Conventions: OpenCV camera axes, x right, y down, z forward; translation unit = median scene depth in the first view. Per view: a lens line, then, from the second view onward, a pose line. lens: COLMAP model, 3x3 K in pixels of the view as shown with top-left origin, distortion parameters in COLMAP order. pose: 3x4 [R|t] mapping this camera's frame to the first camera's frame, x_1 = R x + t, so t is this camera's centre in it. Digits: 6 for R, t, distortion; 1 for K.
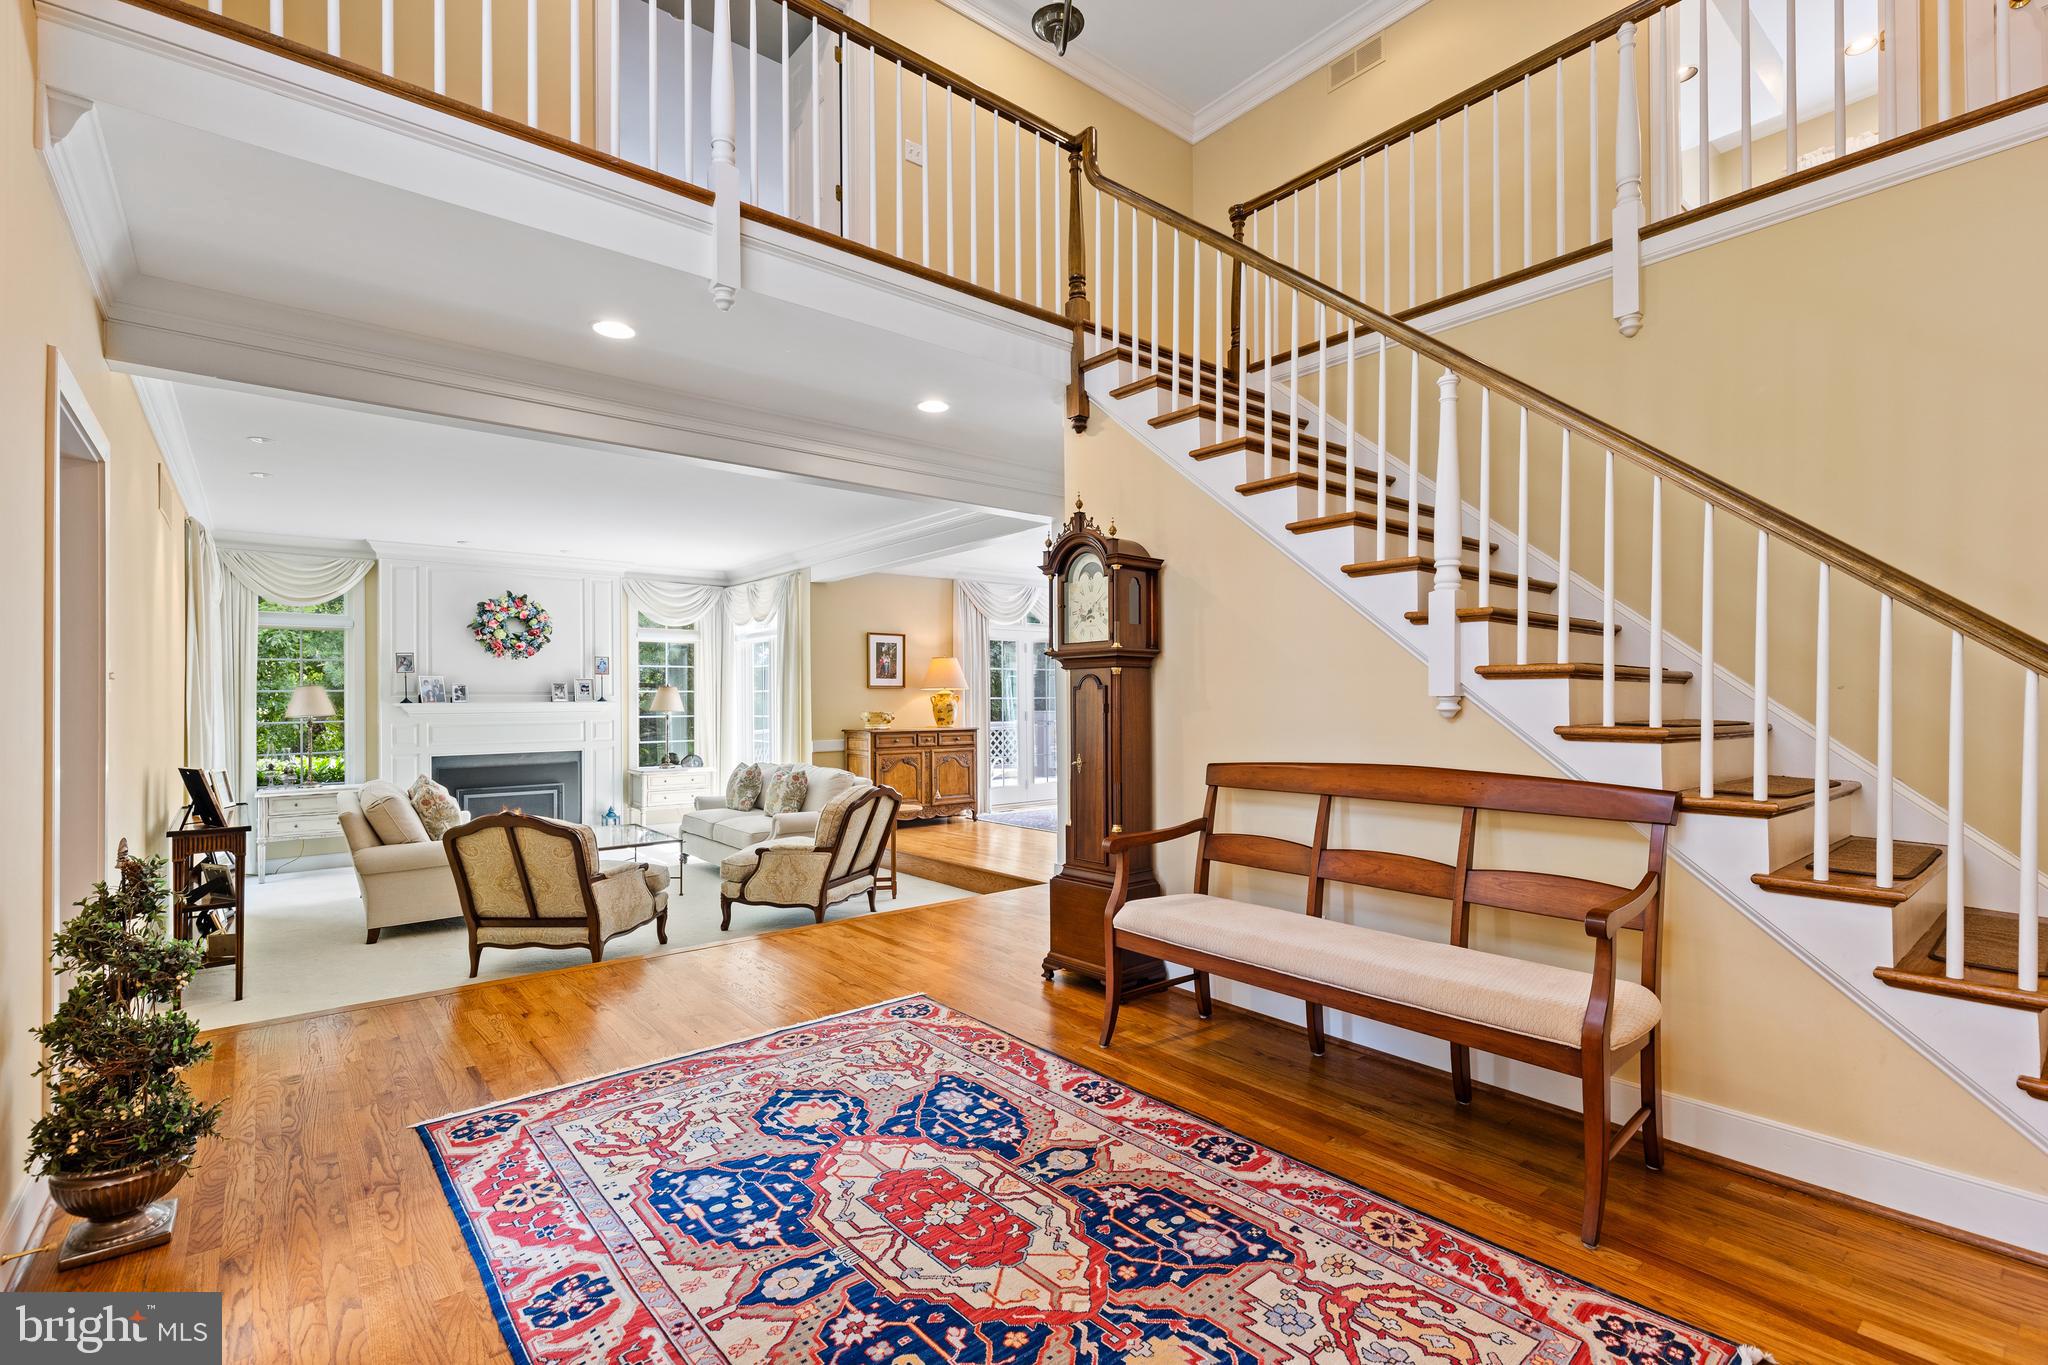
lens RADIAL K [[926.5, 0, 1017.3], [0, 926.5, 693.0], [0, 0, 1]] dist [0.008727, -0.000506]
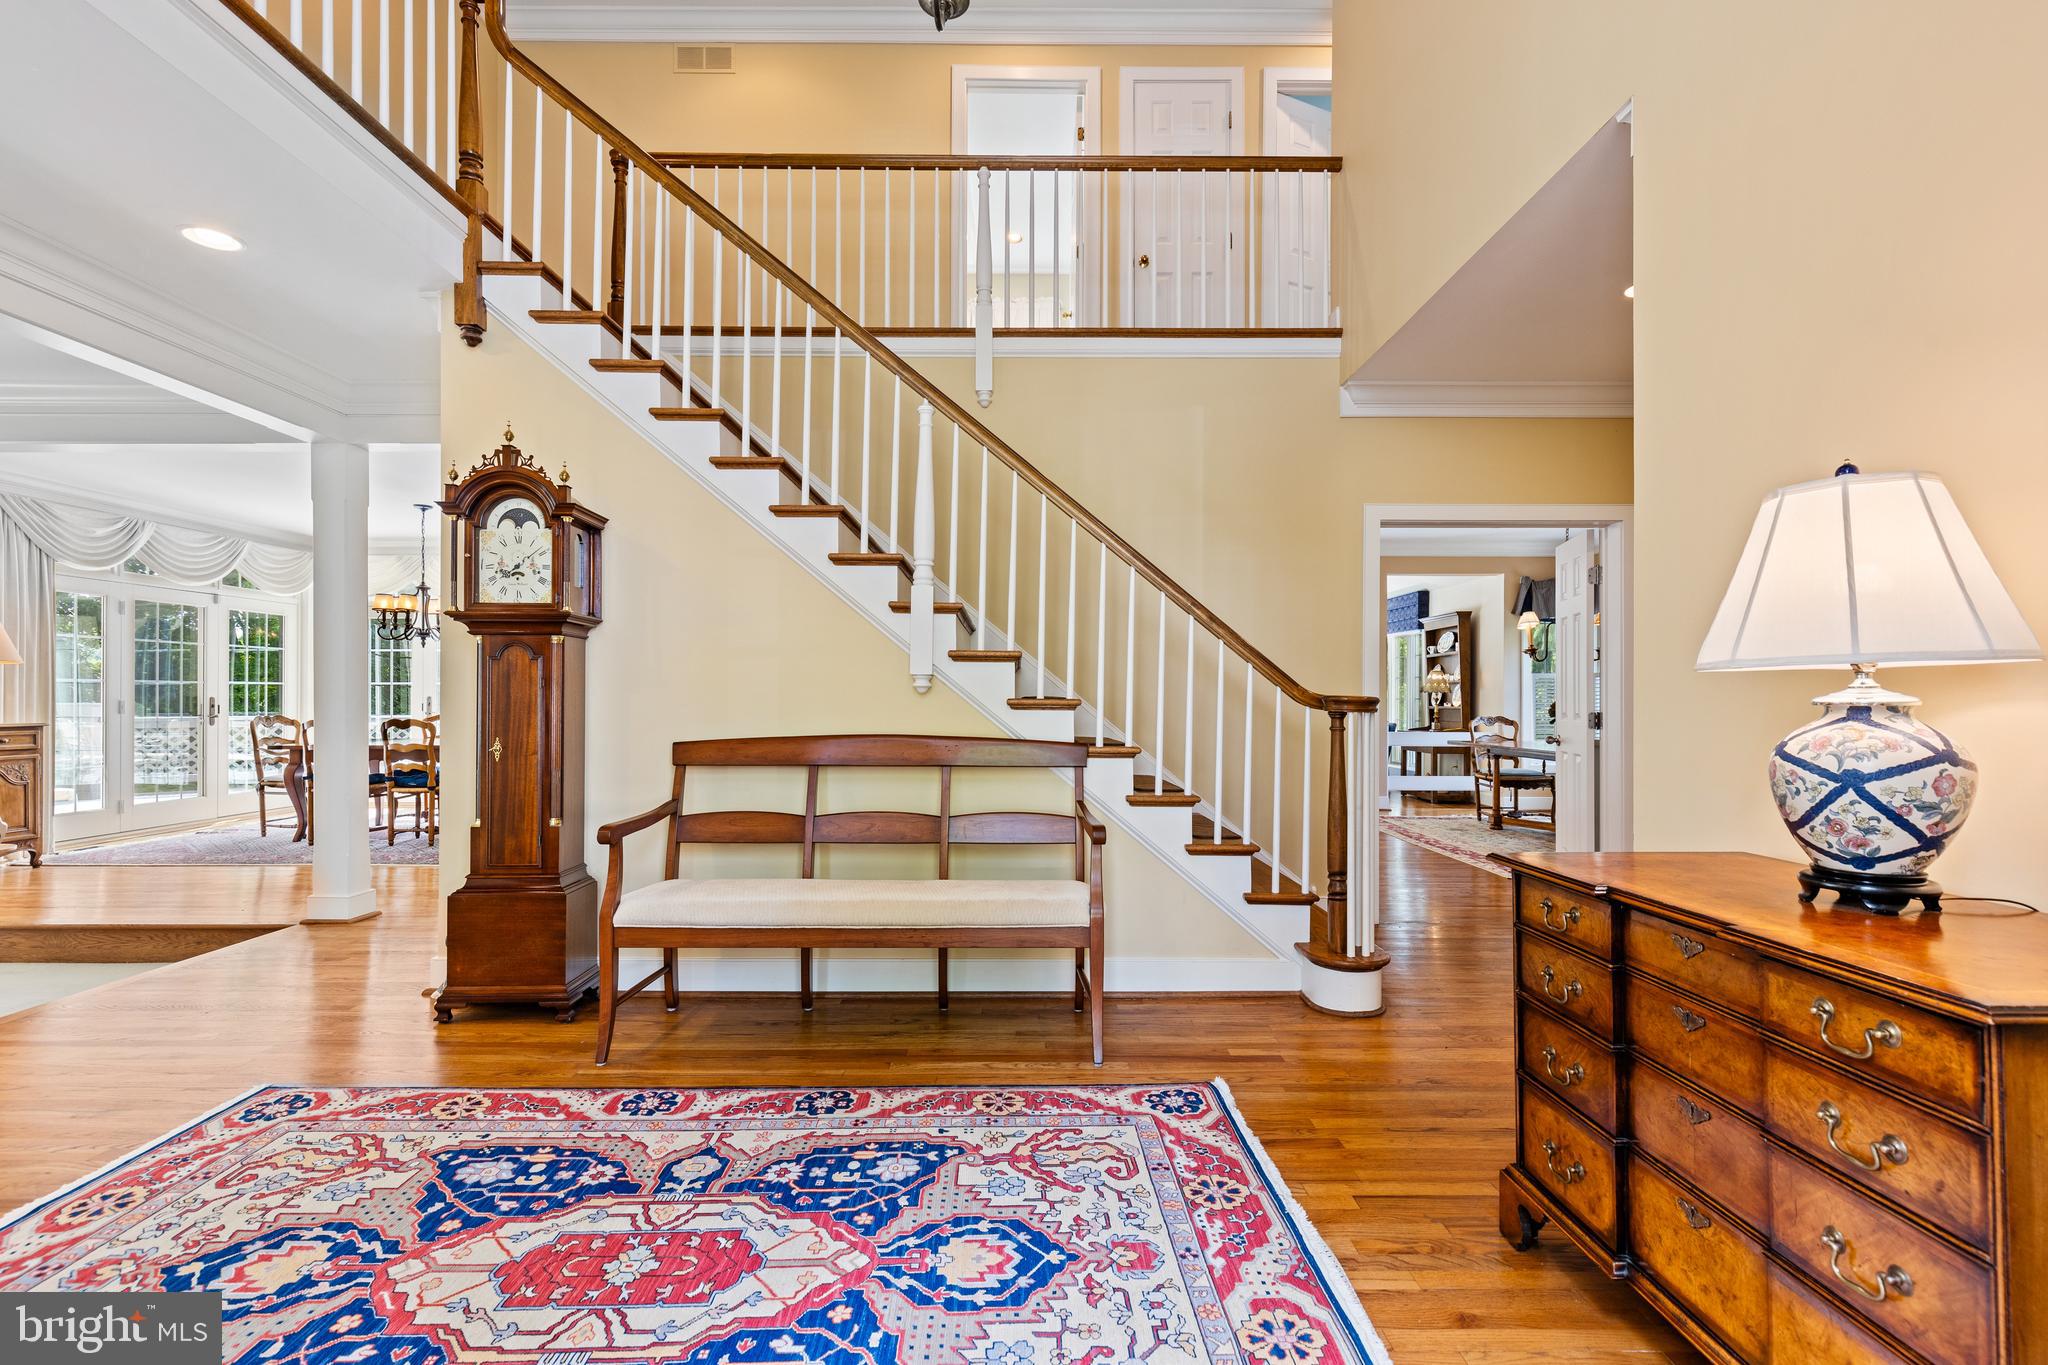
lens RADIAL K [[932.5, 0, 1028.8], [0, 932.5, 695.2], [0, 0, 1]] dist [0.008627, -0.000624]
pose [[0.627606, 0.012854, 0.778425, -0.439983], [-0.014470, 0.999884, -0.004844, 0.038668], [-0.778397, -0.008224, 0.627719, 0.167870]]
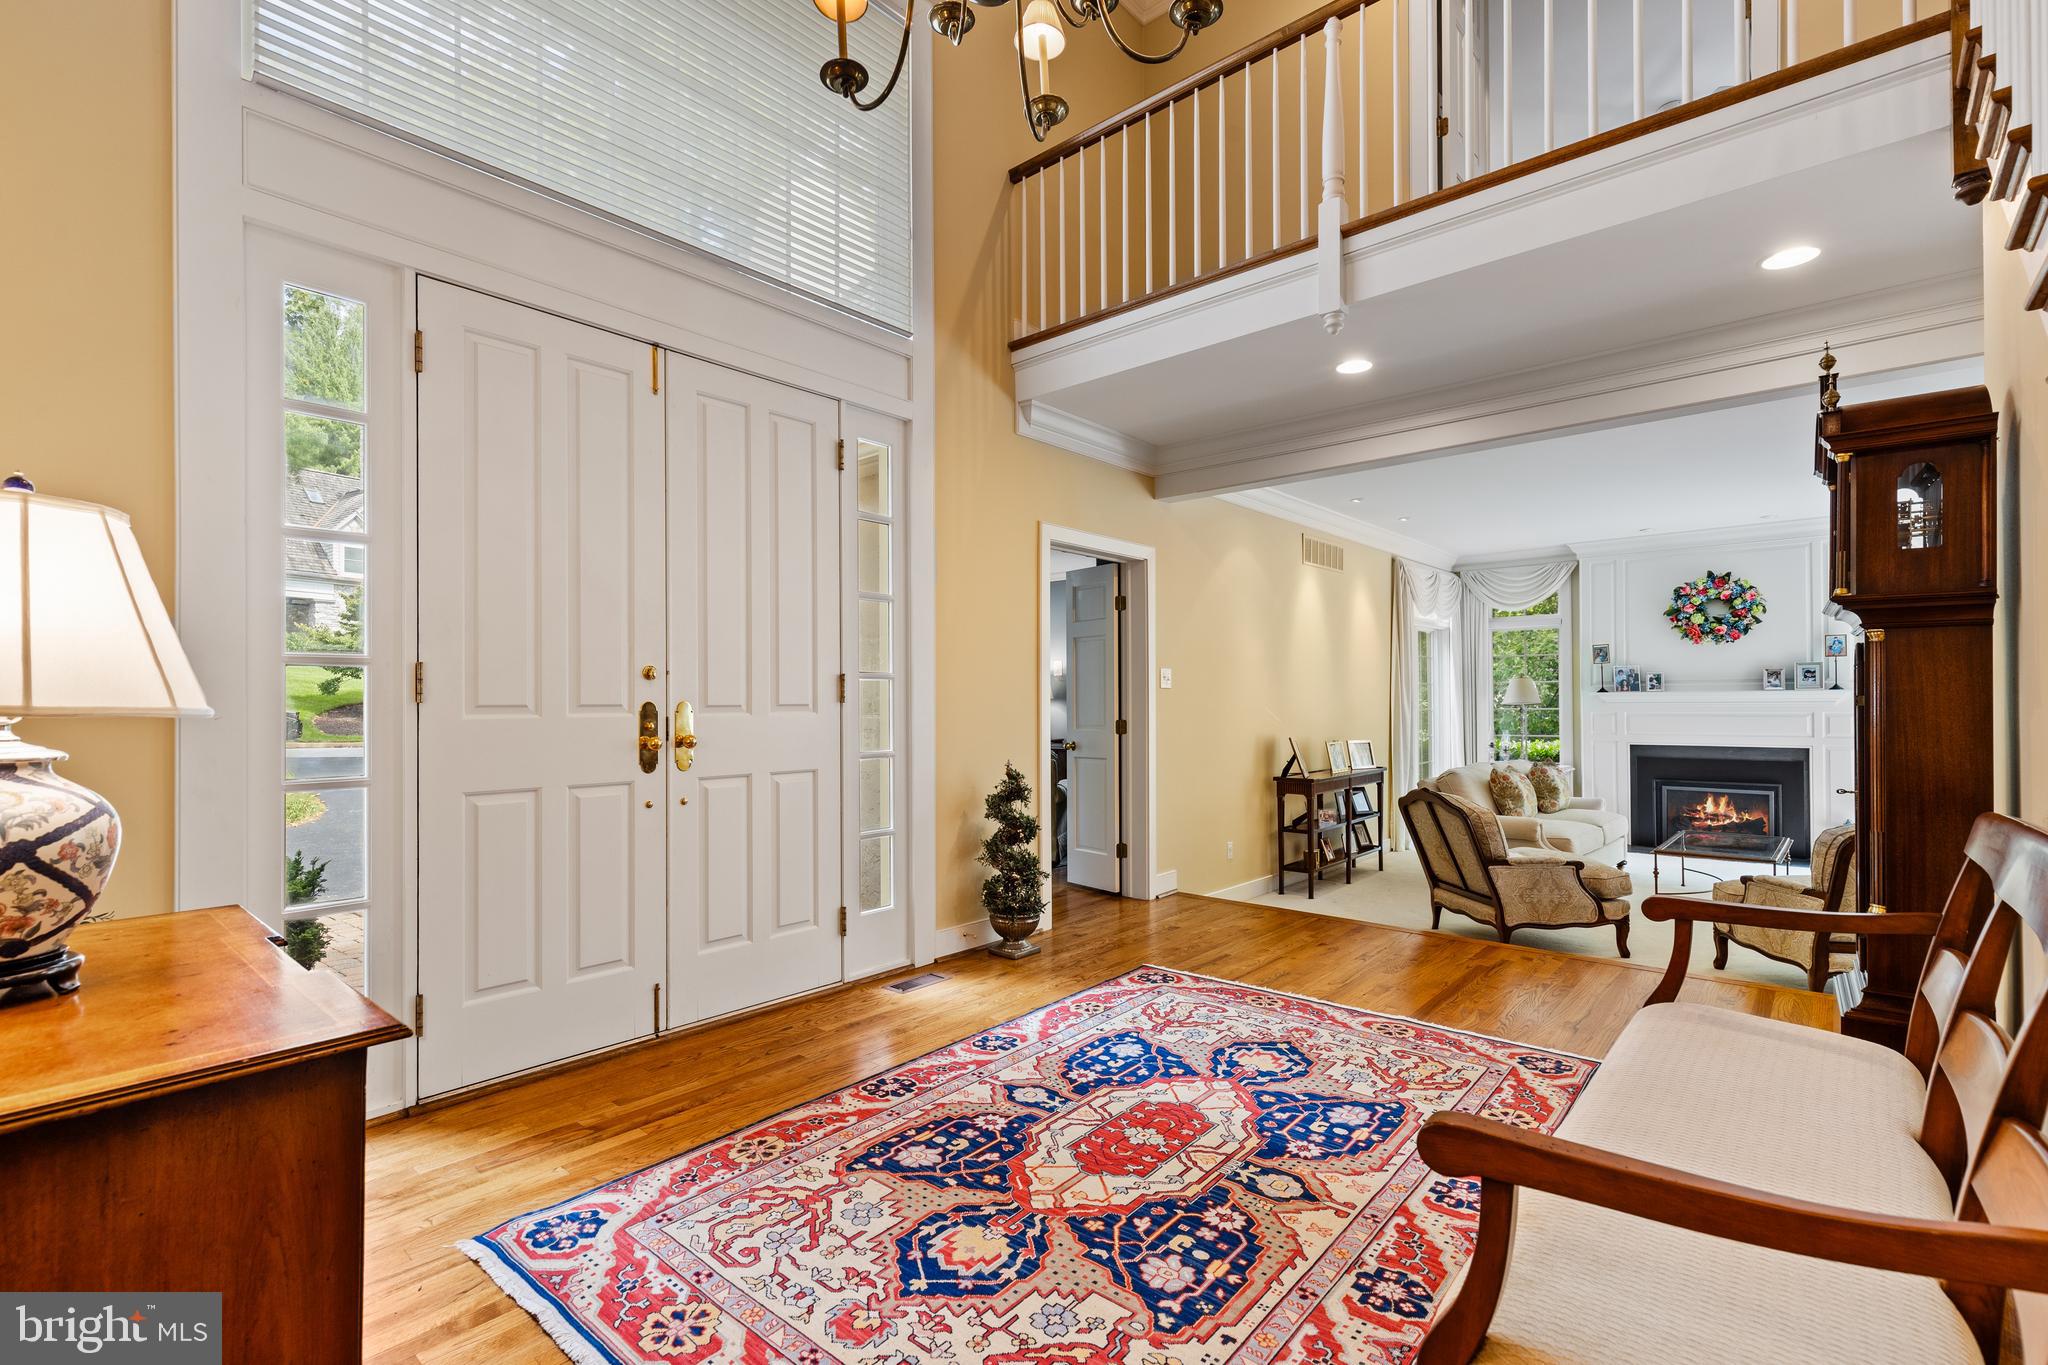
lens RADIAL K [[926.5, 0, 1017.3], [0, 926.5, 693.0], [0, 0, 1]] dist [0.008727, -0.000506]
pose [[0.154828, -0.000811, -0.987941, 0.890563], [0.013399, 0.999909, 0.001279, 0.004947], [0.987851, -0.013435, 0.154825, 0.577034]]
